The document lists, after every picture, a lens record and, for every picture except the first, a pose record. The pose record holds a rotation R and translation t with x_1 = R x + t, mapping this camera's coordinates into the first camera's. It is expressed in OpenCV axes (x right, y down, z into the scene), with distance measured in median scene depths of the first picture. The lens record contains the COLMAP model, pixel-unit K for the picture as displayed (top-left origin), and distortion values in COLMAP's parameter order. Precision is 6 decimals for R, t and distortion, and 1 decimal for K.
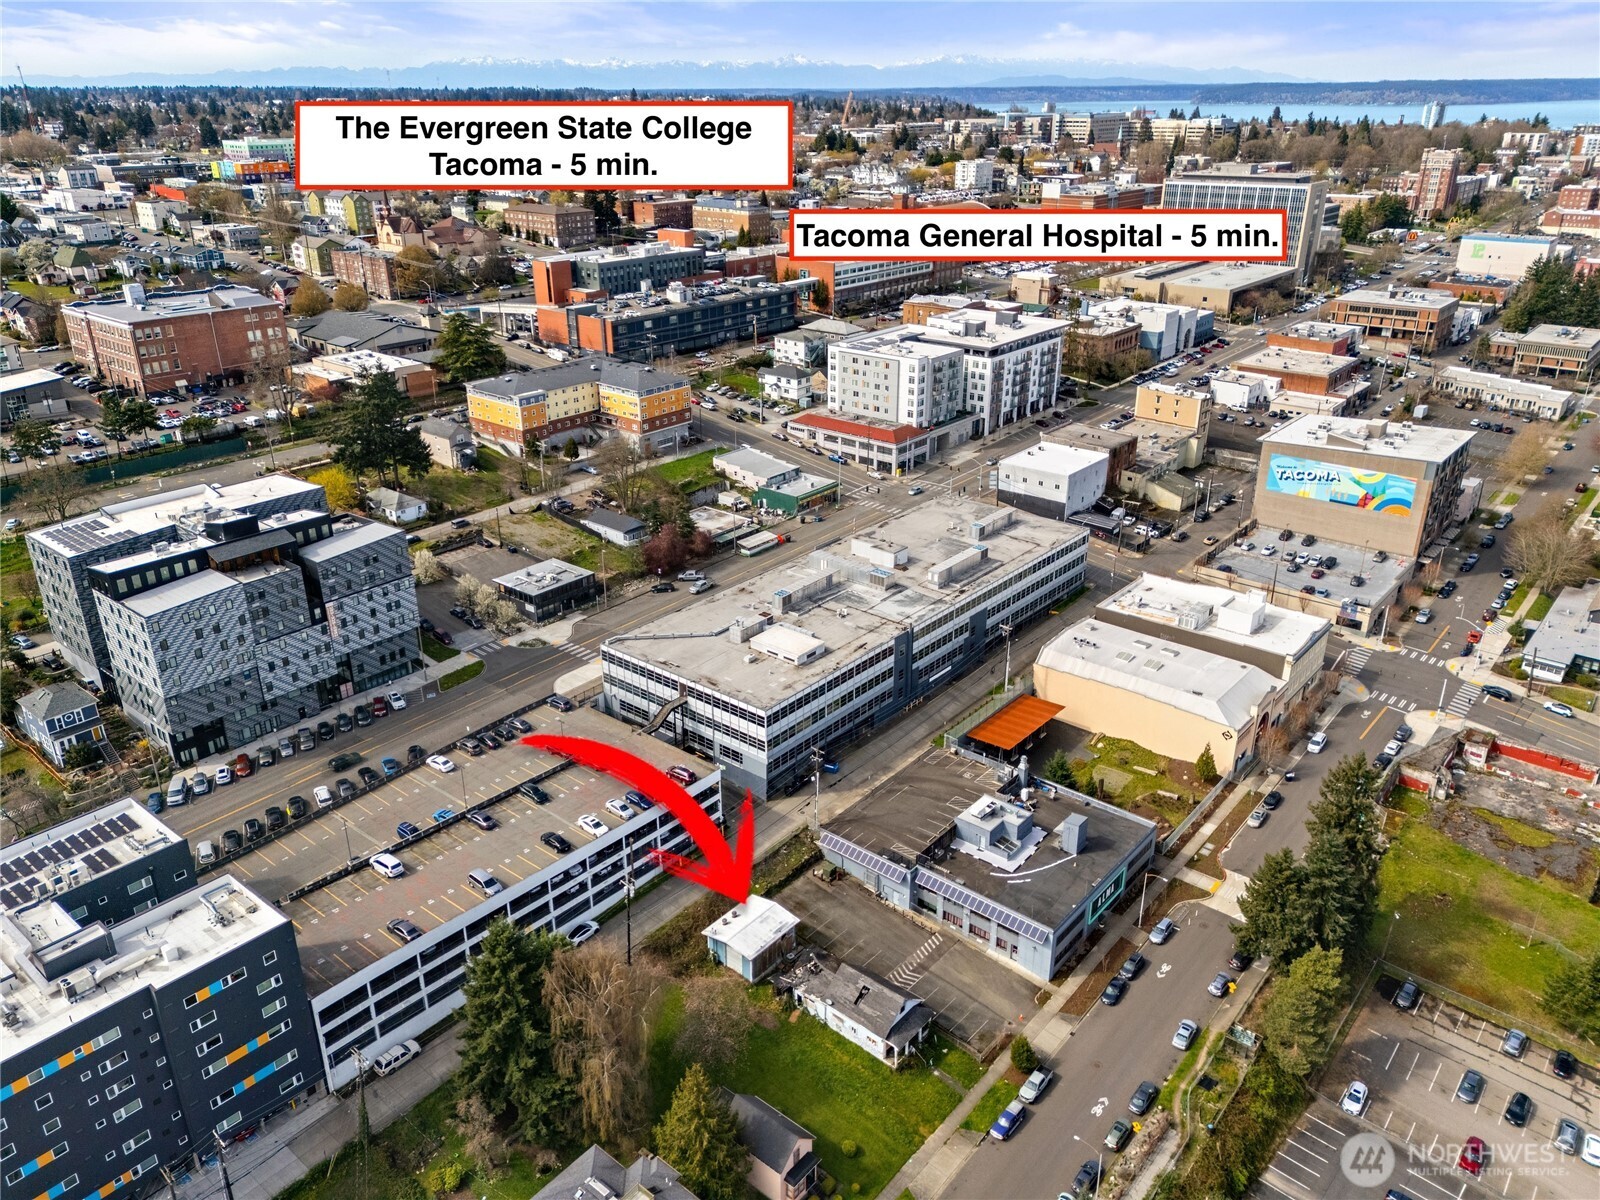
lens RADIAL K [[1163.6, 0, 806.2], [0, 1163.6, 598.5], [0, 0, 1]] dist [0.097611, -0.107002]
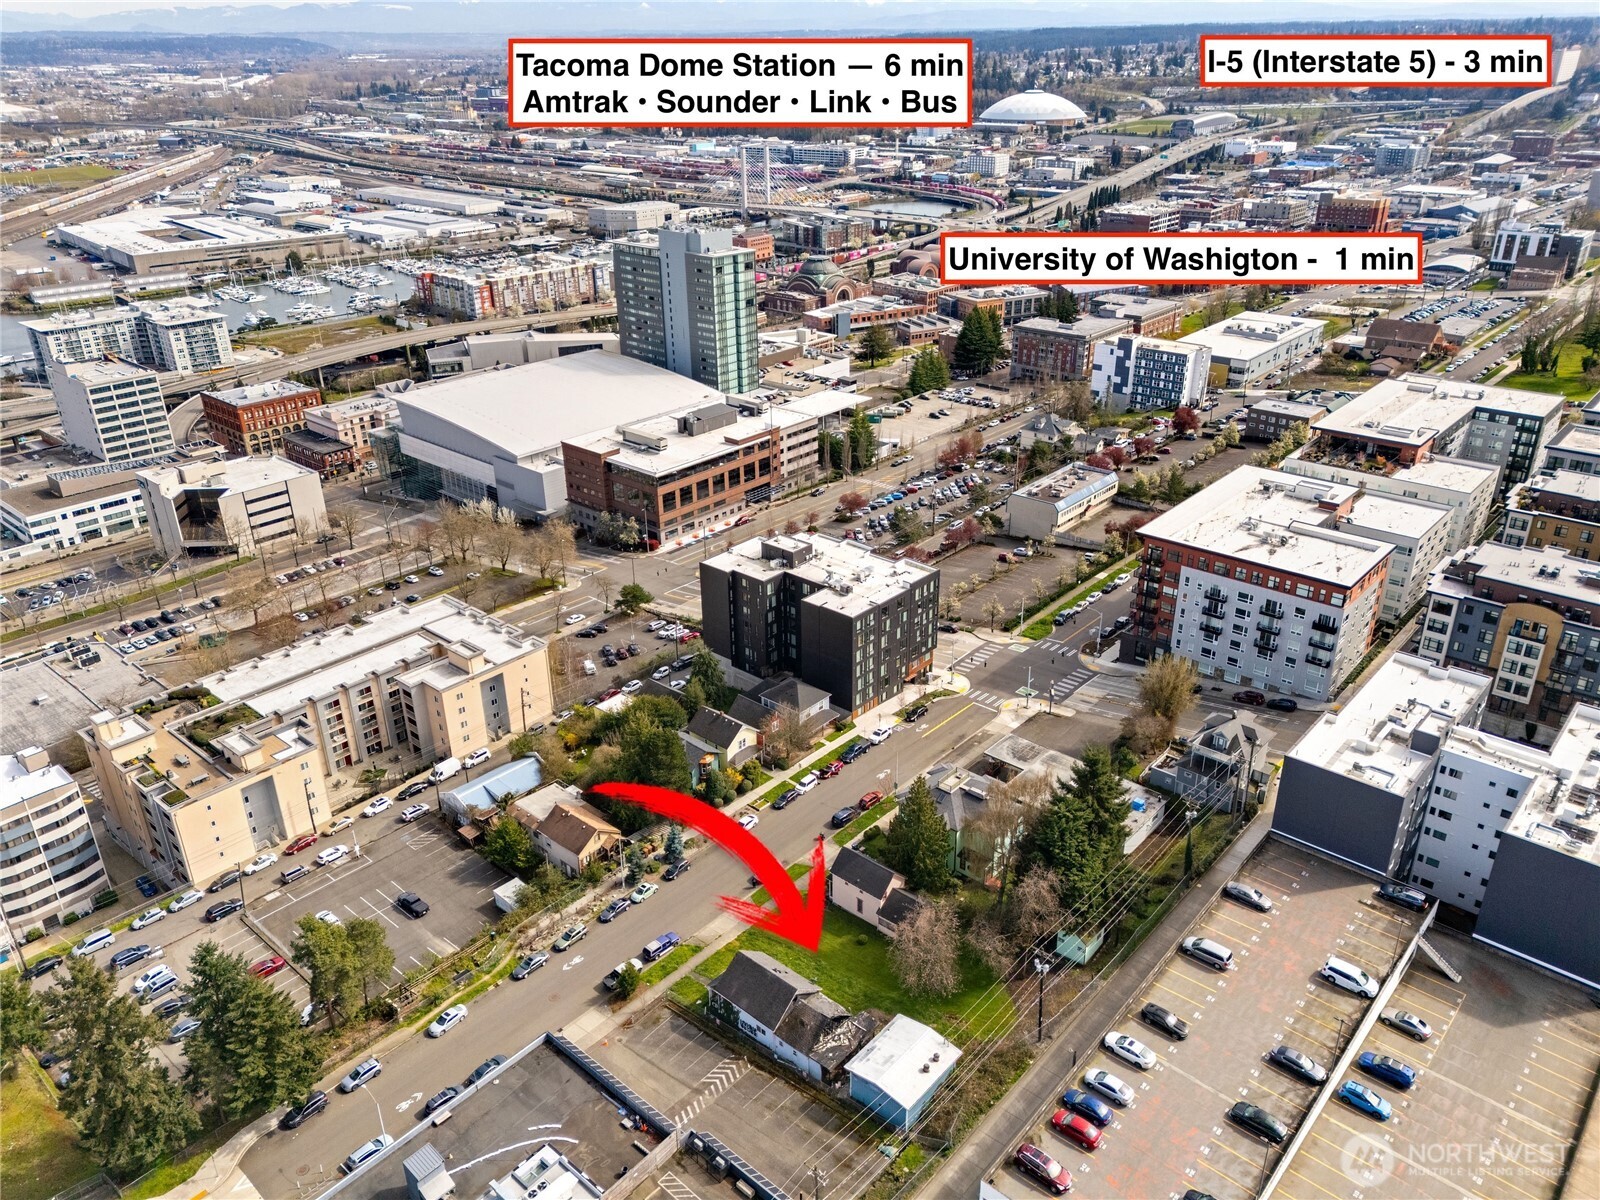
lens RADIAL K [[1163.6, 0, 806.2], [0, 1163.6, 598.5], [0, 0, 1]] dist [0.097611, -0.107002]
pose [[-0.999555, 0.002267, 0.029753, -0.002805], [0.023929, 0.656613, 0.753848, -0.401714], [-0.017828, 0.754224, -0.656375, 0.941715]]
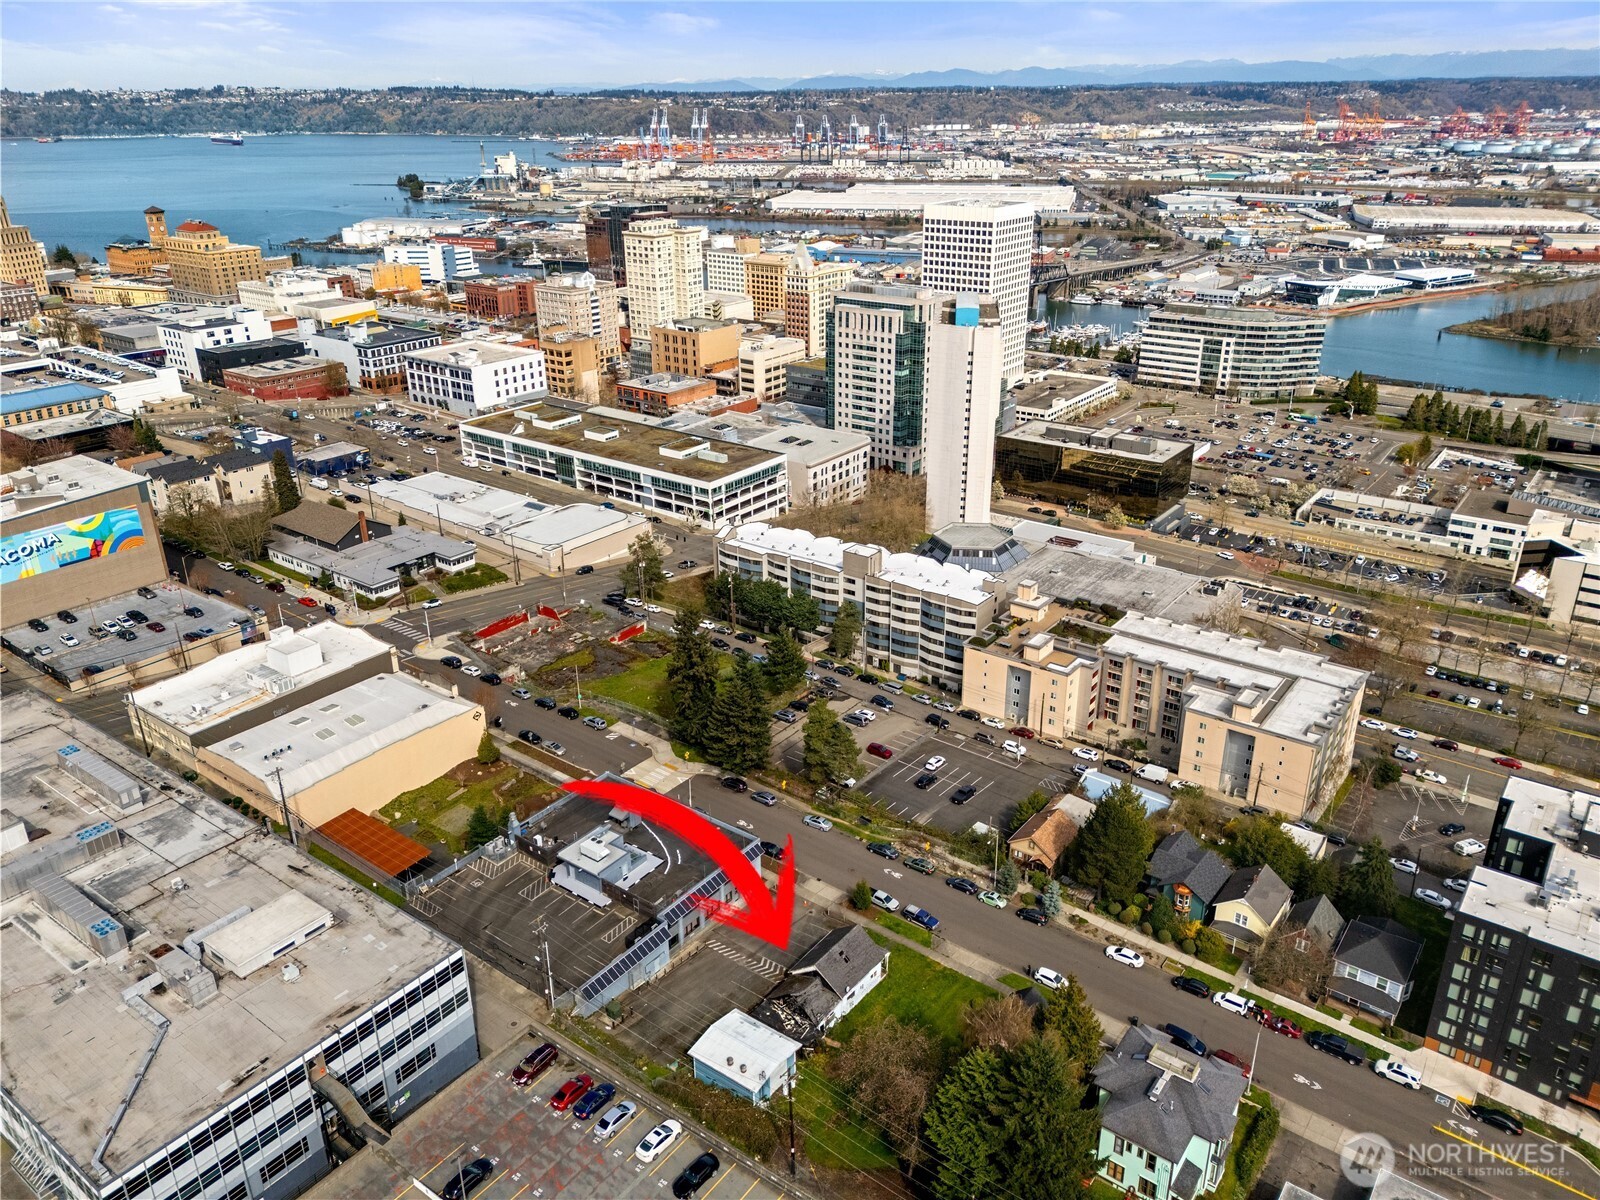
lens RADIAL K [[1172.2, 0, 806.5], [0, 1172.2, 594.0], [0, 0, 1]] dist [0.075718, -0.067876]
pose [[-0.056051, -0.387226, 0.920279, -0.524885], [0.404608, 0.833842, 0.375499, -0.225118], [-0.912771, 0.393399, 0.109937, 0.529716]]
